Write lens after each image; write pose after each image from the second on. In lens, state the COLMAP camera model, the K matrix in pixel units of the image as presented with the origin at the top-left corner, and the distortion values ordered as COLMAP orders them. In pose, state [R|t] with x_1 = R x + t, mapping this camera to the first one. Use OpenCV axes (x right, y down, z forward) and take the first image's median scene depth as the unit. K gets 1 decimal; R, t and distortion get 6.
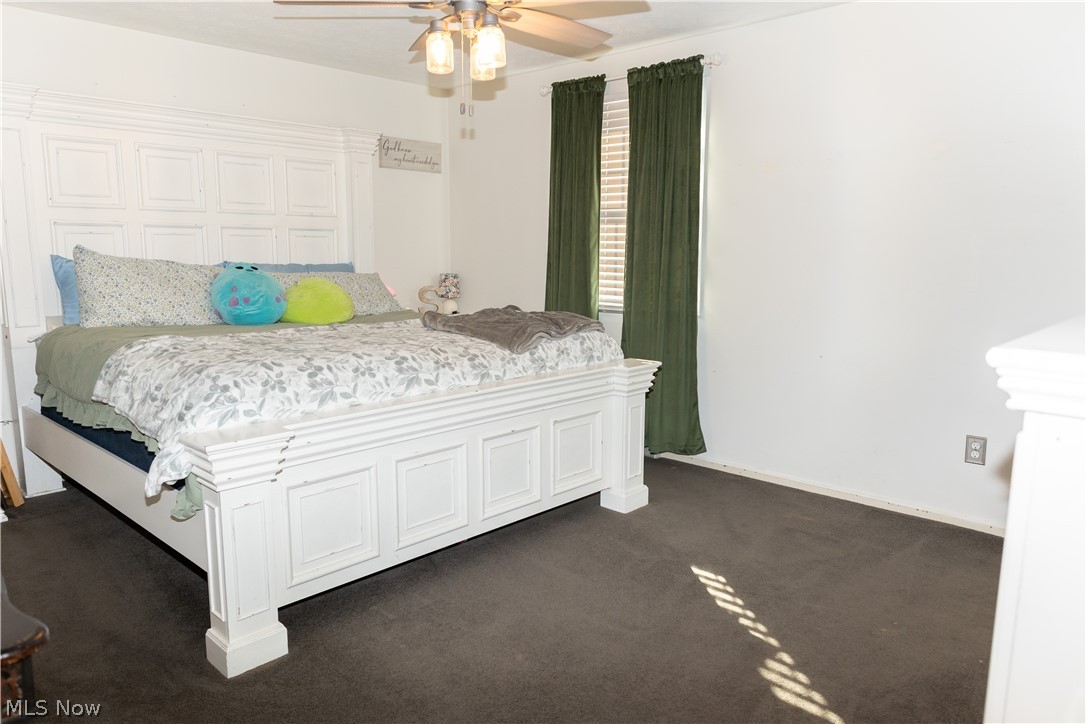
lens RADIAL K [[751.9, 0, 543.0], [0, 751.9, 362.0], [0, 0, 1]] dist [-0.000081, -0.075262]
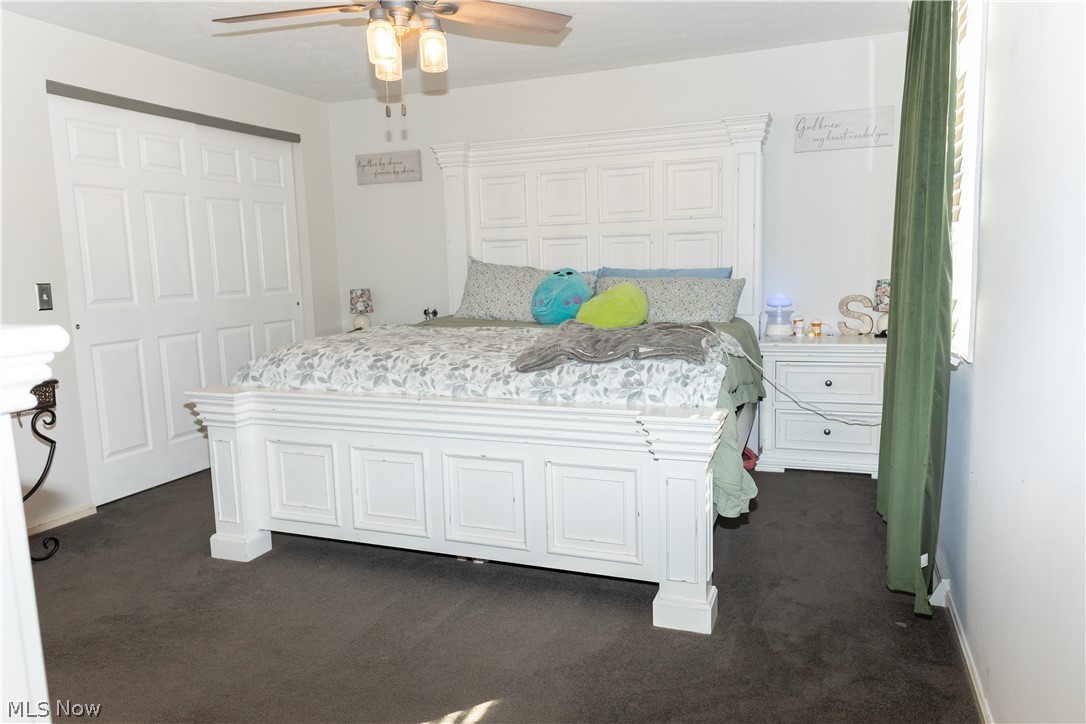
lens RADIAL K [[743.3, 0, 543.0], [0, 743.3, 362.0], [0, 0, 1]] dist [0.023767, -0.026503]
pose [[0.356237, 0.106445, -0.928313, 0.829674], [-0.112926, 0.991113, 0.070311, -0.092359], [0.927547, 0.079784, 0.365091, 0.773675]]
